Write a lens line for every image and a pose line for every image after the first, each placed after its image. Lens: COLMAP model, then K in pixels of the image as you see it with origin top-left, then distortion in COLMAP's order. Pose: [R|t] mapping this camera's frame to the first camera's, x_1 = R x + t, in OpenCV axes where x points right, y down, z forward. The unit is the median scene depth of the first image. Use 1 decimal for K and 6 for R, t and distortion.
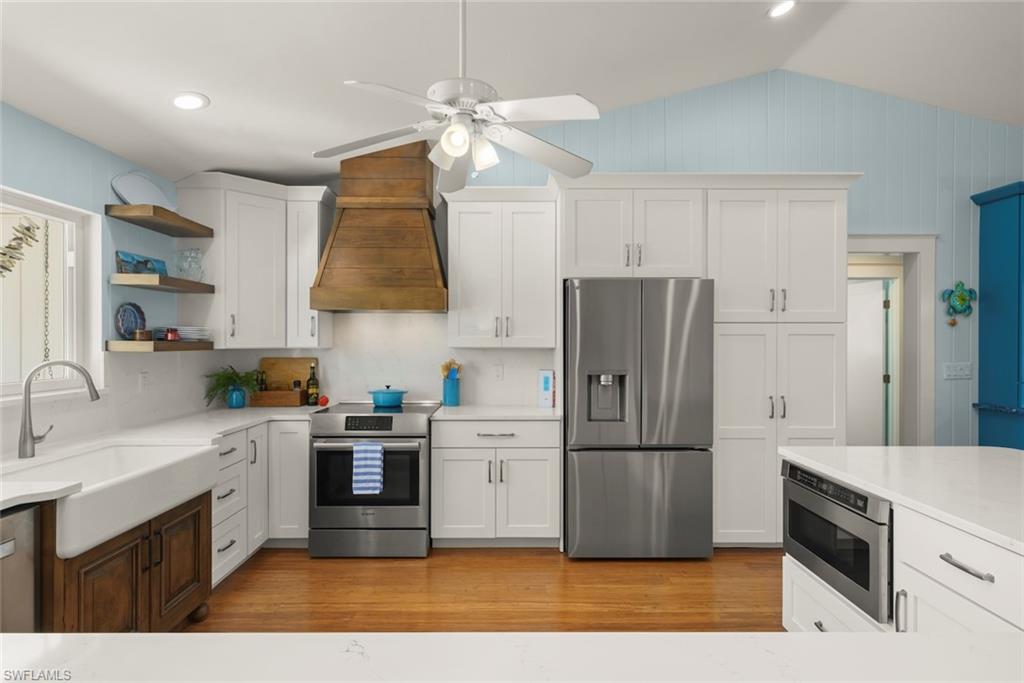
lens RADIAL K [[520.7, 0, 511.3], [0, 520.7, 337.3], [0, 0, 1]] dist [0.008000, -0.000161]
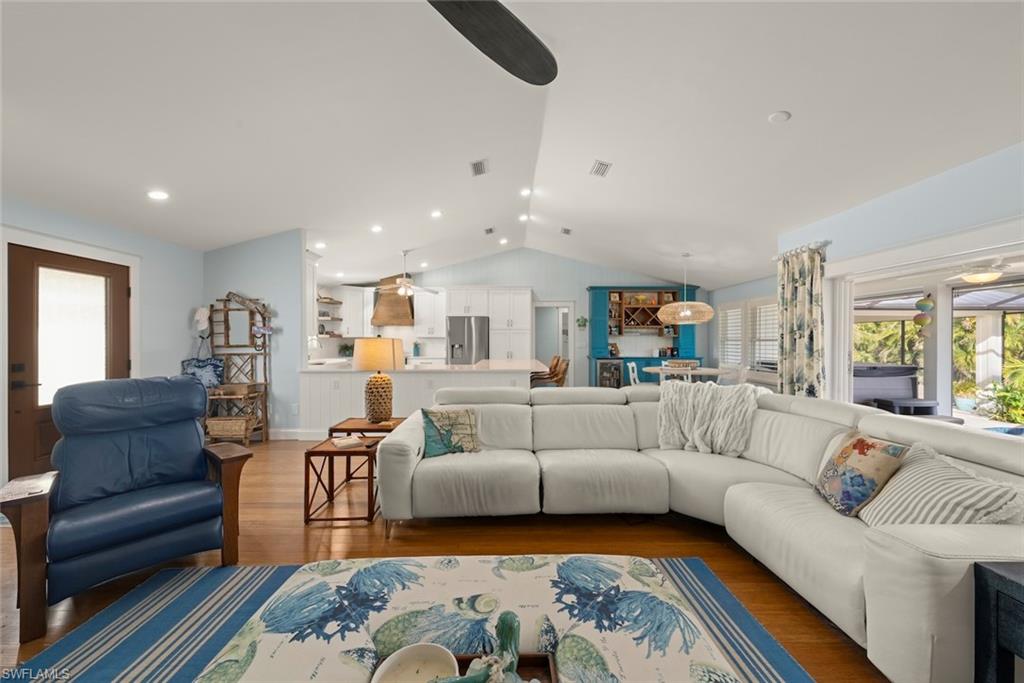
lens RADIAL K [[362.6, 0, 513.6], [0, 362.6, 336.7], [0, 0, 1]] dist [0.000546, 0.000018]
pose [[1.000000, -0.000948, -0.000196, 0.537587], [0.000948, 0.999991, -0.004097, 0.028028], [0.000200, 0.004097, 0.999992, -1.340363]]
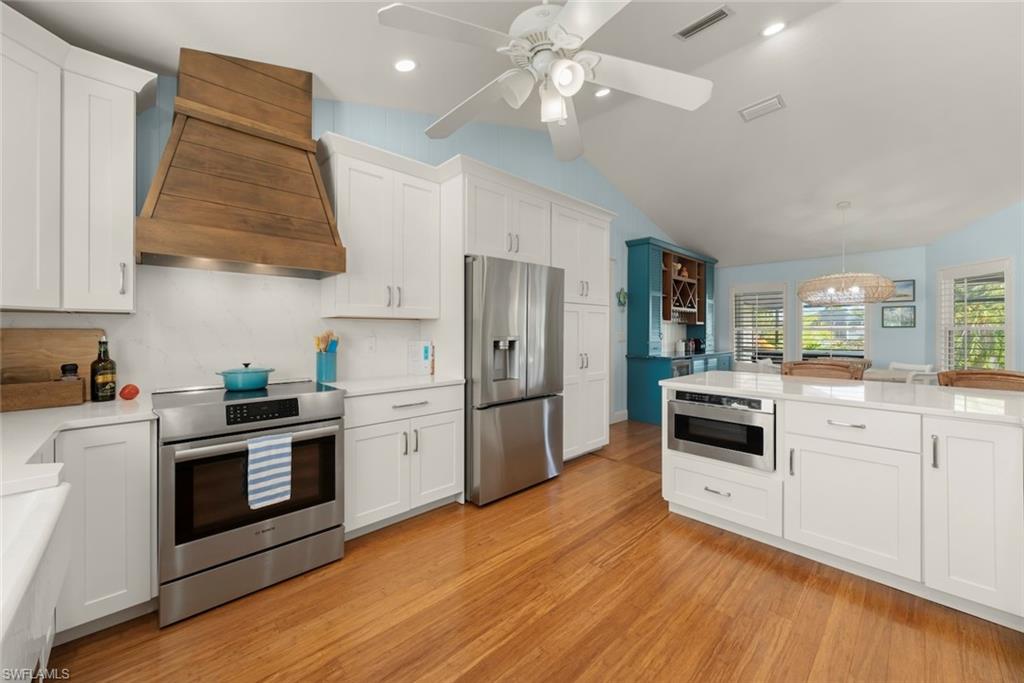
lens RADIAL K [[388.2, 0, 513.4], [0, 388.2, 330.0], [0, 0, 1]] dist [0.000125, 0.000021]
pose [[0.728959, 0.000946, 0.684557, -0.387411], [-0.003897, 0.999989, 0.002768, 0.044091], [-0.684546, -0.004686, 0.728954, 0.337085]]
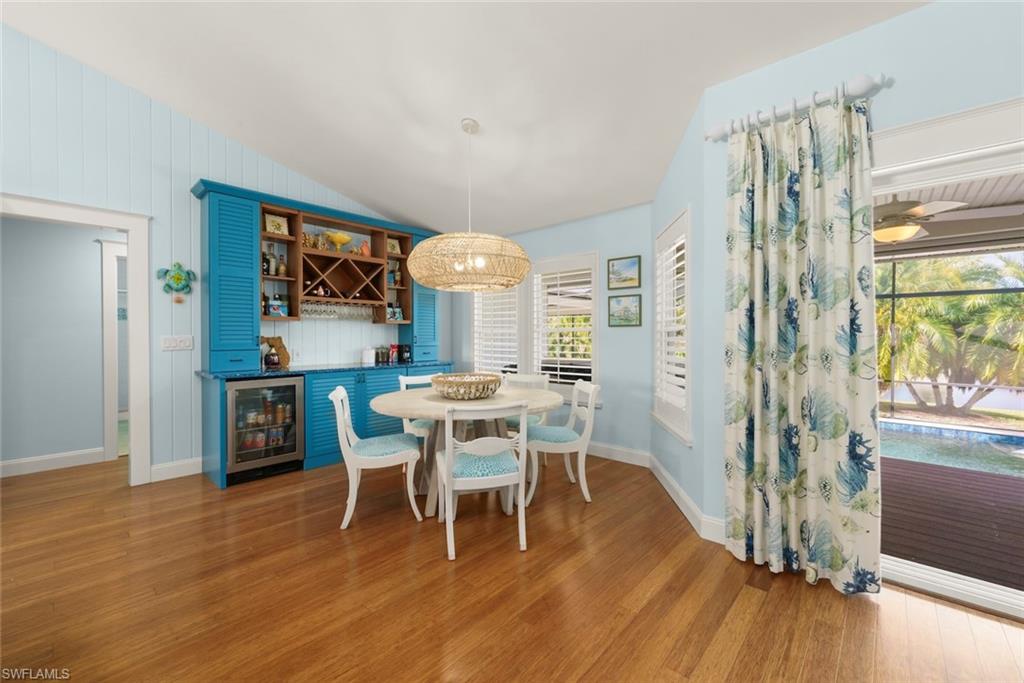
lens RADIAL K [[408.6, 0, 512.0], [0, 408.6, 341.5], [0, 0, 1]] dist [-0.001306, -0.000359]
pose [[0.678327, -0.014082, 0.734625, 0.827945], [-0.000979, 0.999798, 0.020069, 0.051336], [-0.734759, -0.014333, 0.678177, -0.138814]]
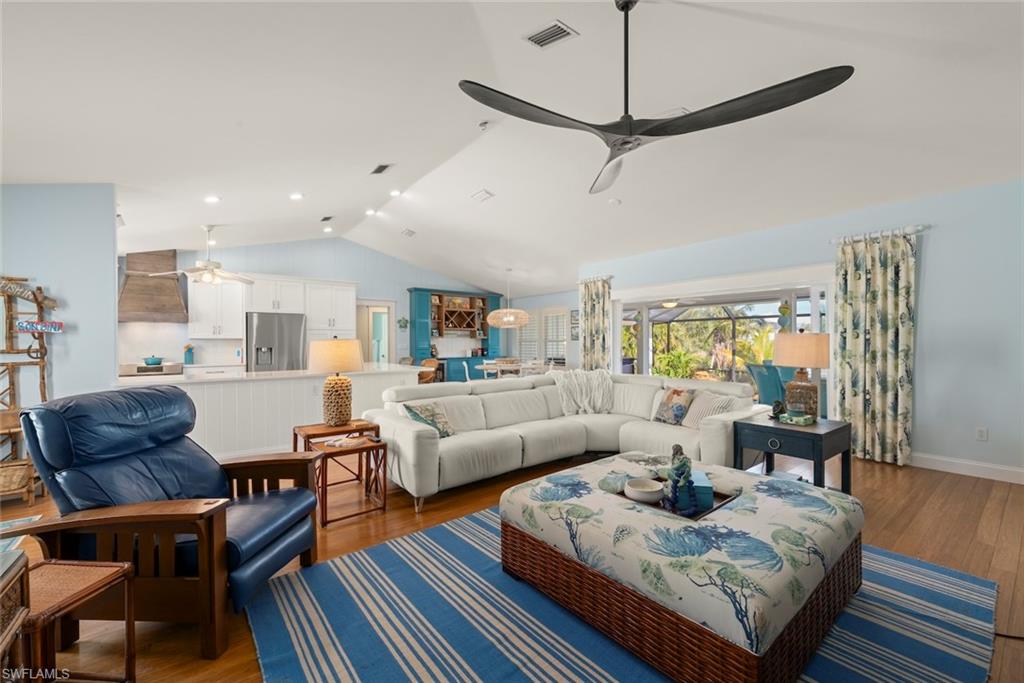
lens RADIAL K [[408.6, 0, 512.0], [0, 408.6, 341.5], [0, 0, 1]] dist [-0.001306, -0.000359]
pose [[0.796016, -0.003438, 0.605266, -0.080387], [0.001039, 0.999990, 0.004313, 0.029476], [-0.605275, -0.002804, 0.796012, -1.478514]]
